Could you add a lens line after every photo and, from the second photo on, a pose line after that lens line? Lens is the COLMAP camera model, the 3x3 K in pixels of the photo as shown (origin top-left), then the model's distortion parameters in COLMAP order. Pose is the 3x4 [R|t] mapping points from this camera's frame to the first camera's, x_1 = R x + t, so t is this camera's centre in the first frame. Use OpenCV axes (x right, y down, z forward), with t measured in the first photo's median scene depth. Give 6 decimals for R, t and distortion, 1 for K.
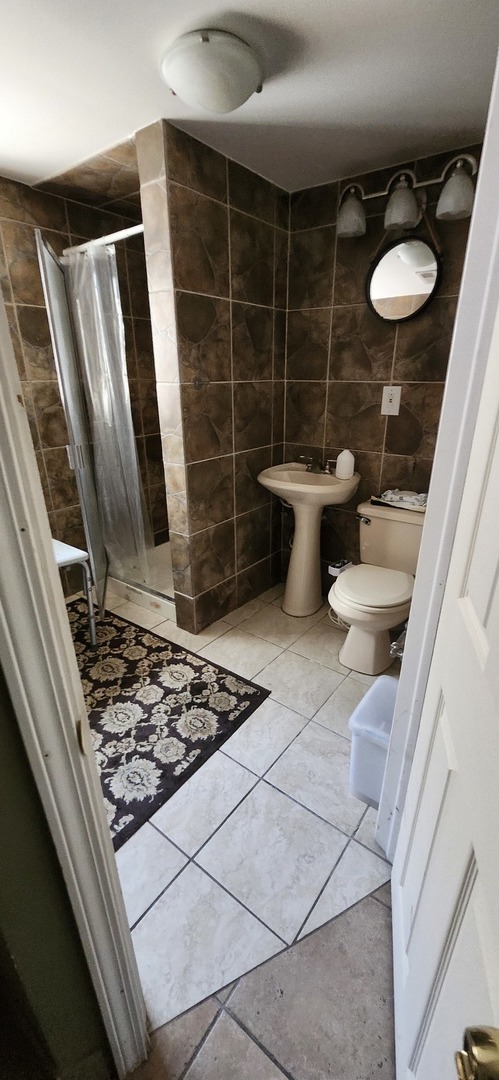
lens RADIAL K [[427.3, 0, 256.7], [0, 427.3, 545.0], [0, 0, 1]] dist [0.002518, -0.001921]
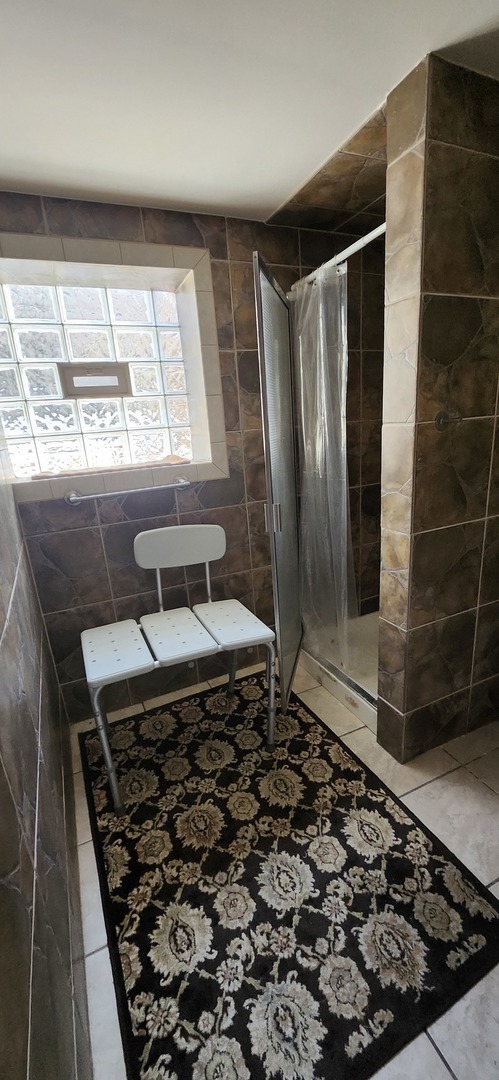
lens RADIAL K [[427.3, 0, 250.5], [0, 427.3, 550.5], [0, 0, 1]] dist [0.002518, -0.001921]
pose [[0.873945, 0.081993, -0.479058, -0.056198], [-0.116107, 0.992350, -0.041968, -0.096565], [0.471952, 0.092299, 0.876780, 0.242543]]
